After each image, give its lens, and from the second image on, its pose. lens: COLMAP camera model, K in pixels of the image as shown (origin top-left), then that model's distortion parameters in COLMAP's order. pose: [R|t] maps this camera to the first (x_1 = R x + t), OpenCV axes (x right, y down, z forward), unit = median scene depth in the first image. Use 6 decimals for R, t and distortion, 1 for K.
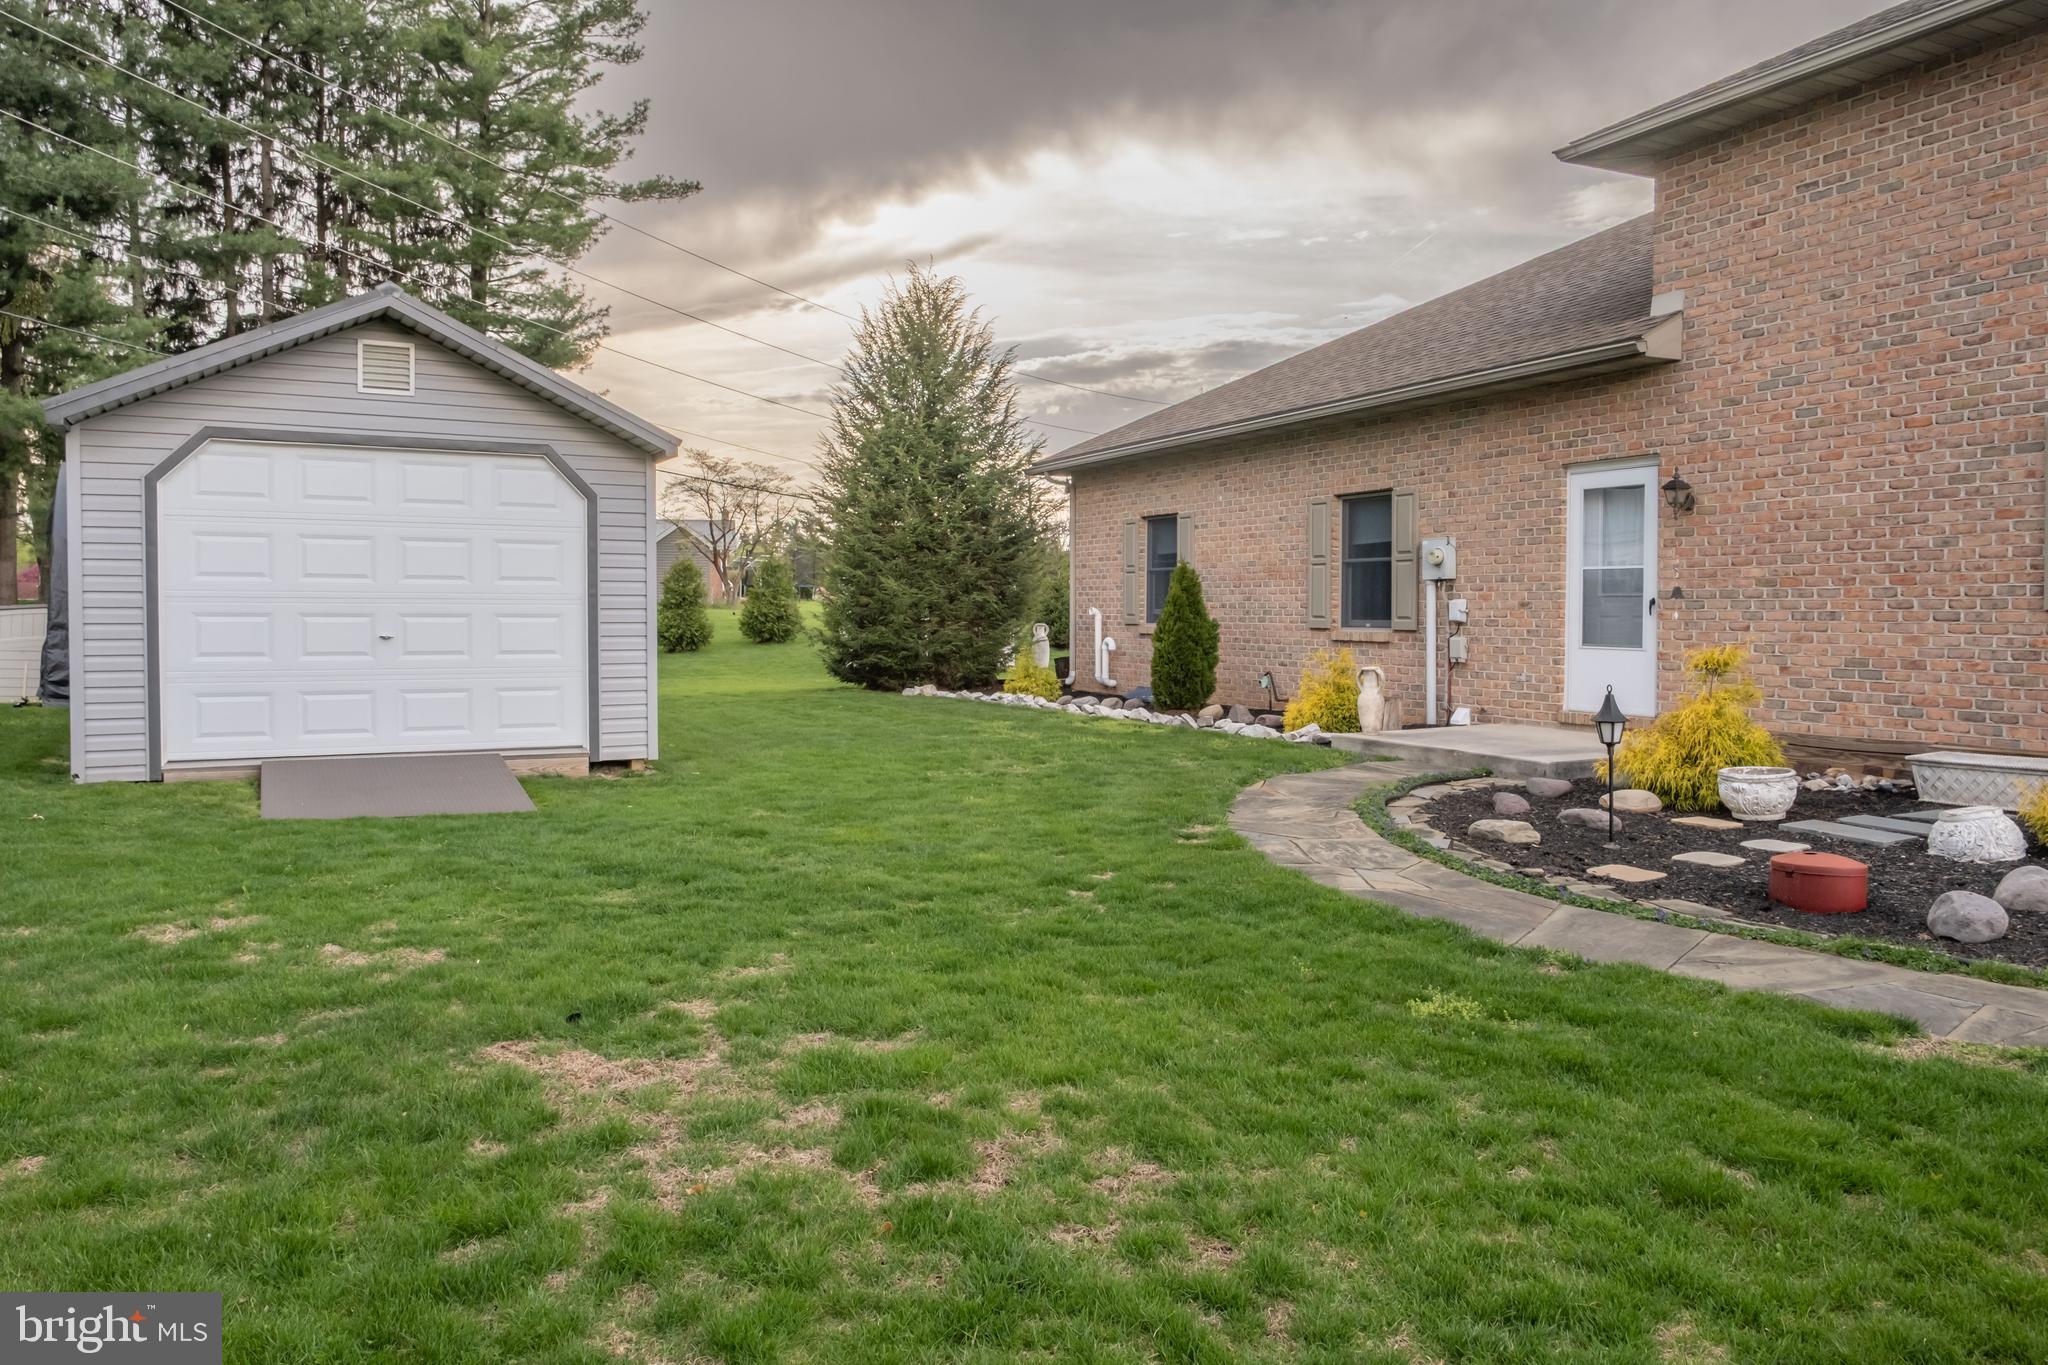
lens RADIAL K [[1424.2, 0, 1024.0], [0, 1424.2, 682.5], [0, 0, 1]] dist [-0.005559, 0.003197]
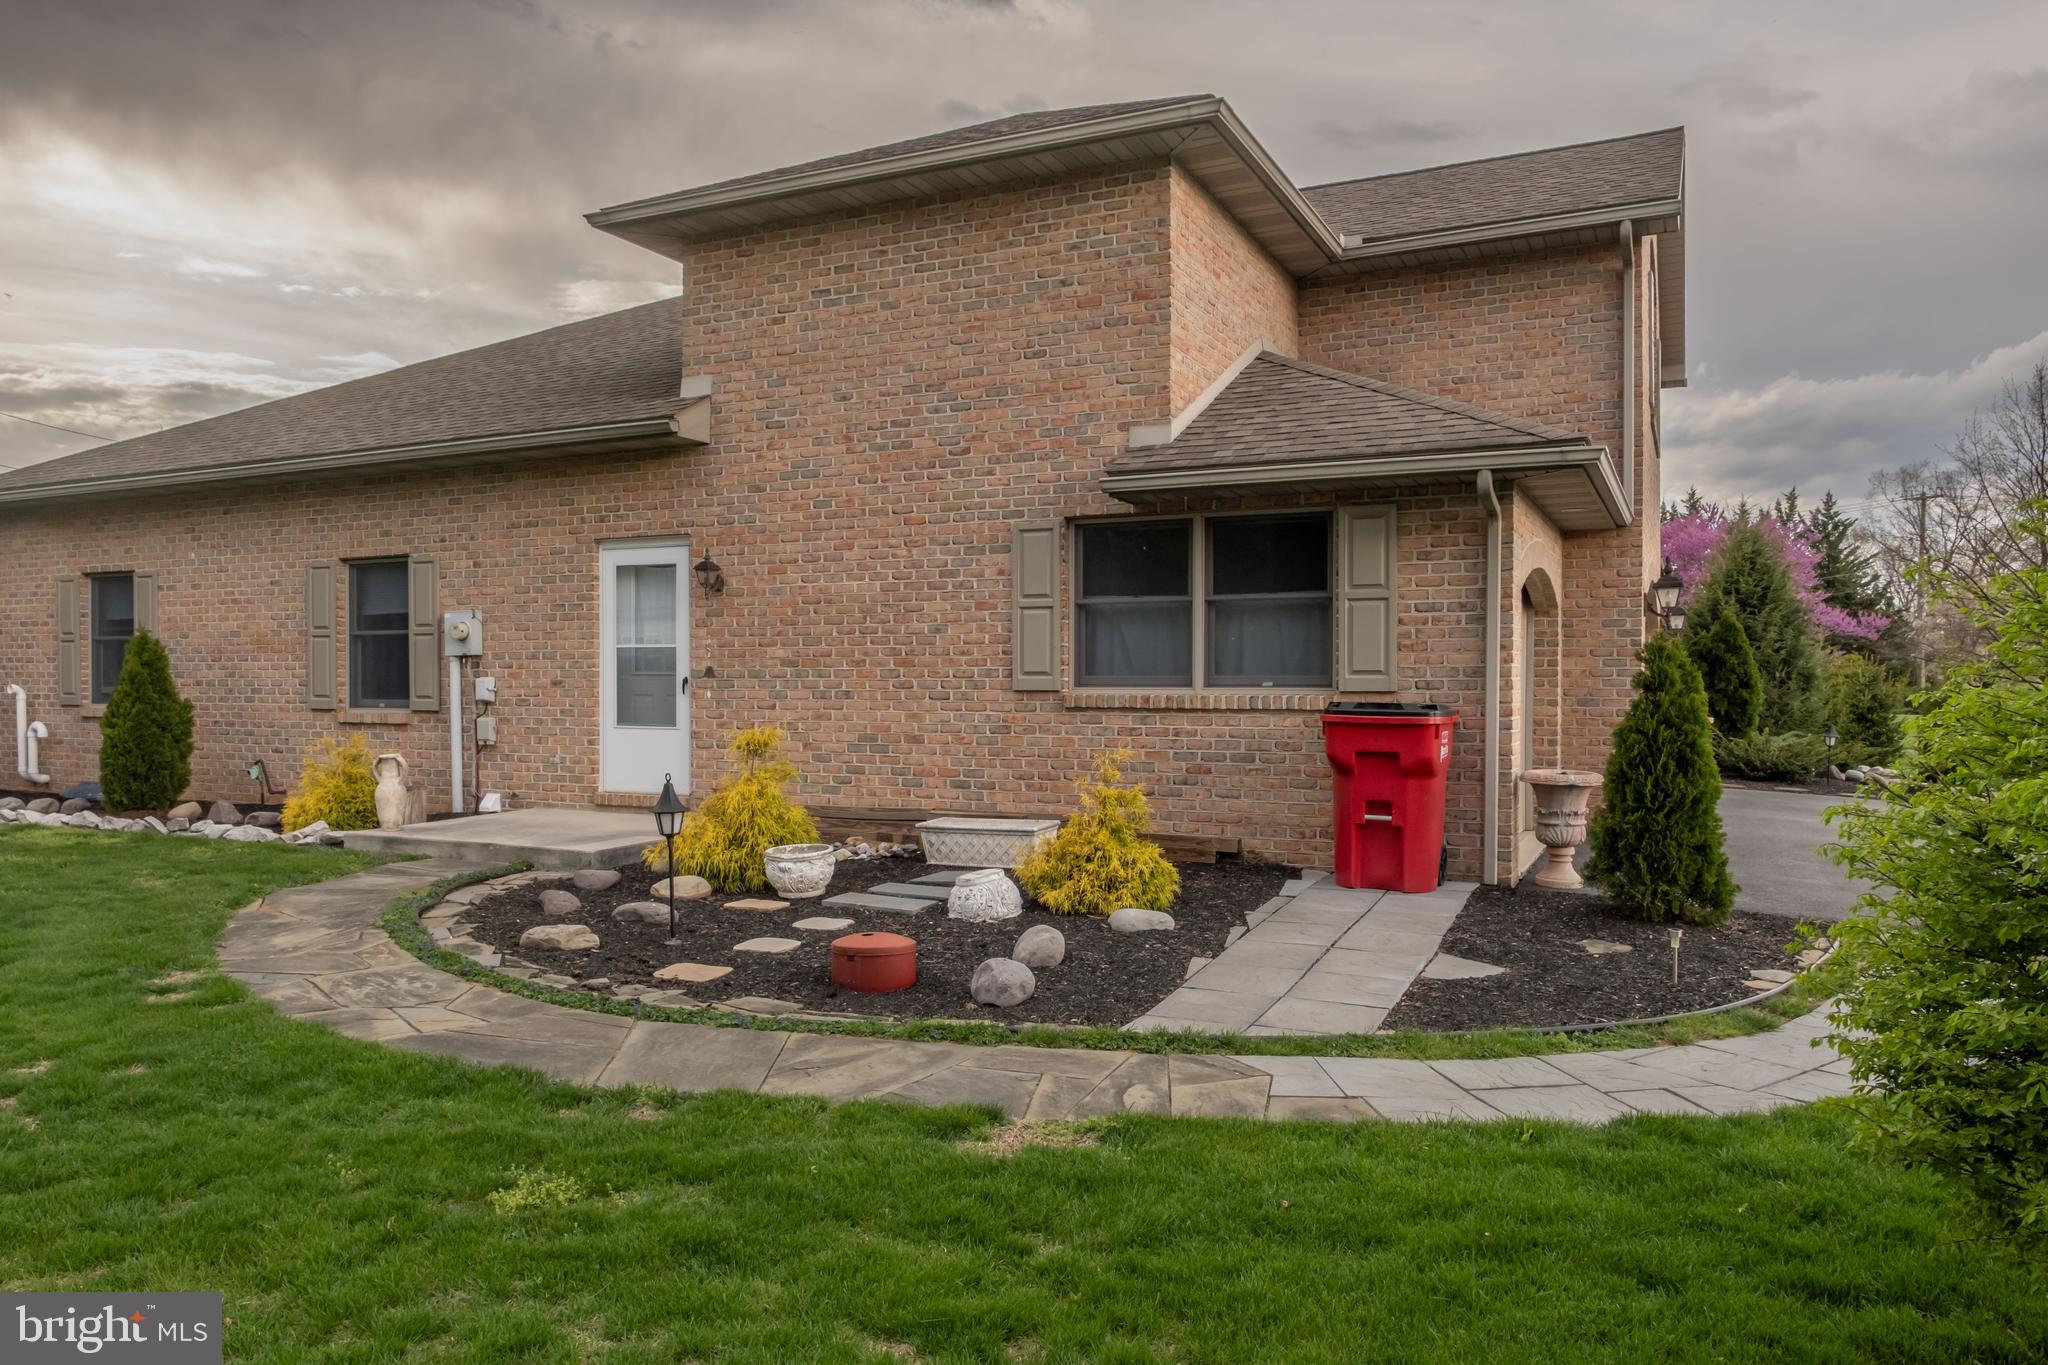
lens RADIAL K [[1396.6, 0, 1014.7], [0, 1396.6, 701.3], [0, 0, 1]] dist [-0.031741, -0.001301]
pose [[0.779442, -0.011259, 0.626373, 0.008123], [0.032778, 0.999202, -0.022828, -0.014686], [-0.625616, 0.038324, 0.779189, 0.107190]]
